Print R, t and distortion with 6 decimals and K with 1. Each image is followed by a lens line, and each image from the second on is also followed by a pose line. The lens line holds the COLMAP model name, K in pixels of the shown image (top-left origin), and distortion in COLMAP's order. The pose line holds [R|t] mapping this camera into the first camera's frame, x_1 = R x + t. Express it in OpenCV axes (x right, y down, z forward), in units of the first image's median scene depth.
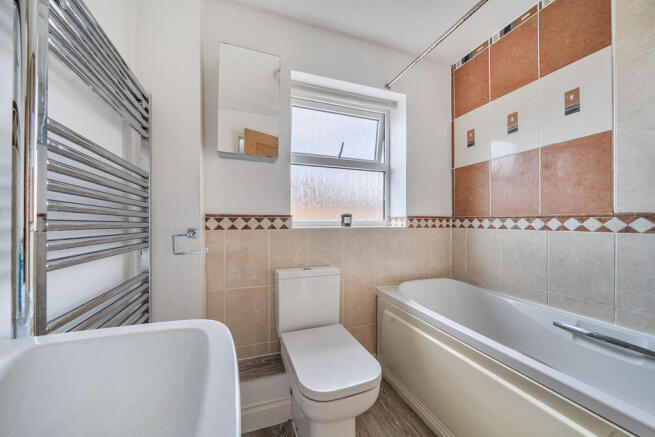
lens RADIAL K [[226.4, 0, 327.4], [0, 226.4, 223.4], [0, 0, 1]] dist [-0.007526, -0.000146]
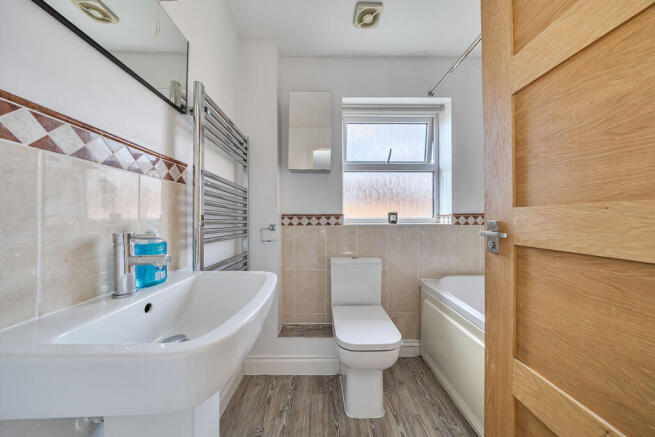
lens RADIAL K [[226.4, 0, 326.0], [0, 226.4, 218.6], [0, 0, 1]] dist [-0.007526, -0.000146]
pose [[0.939636, -0.005213, -0.342136, 0.189500], [0.001744, 0.999944, -0.010447, 0.000634], [0.342171, 0.009219, 0.939592, -0.211152]]
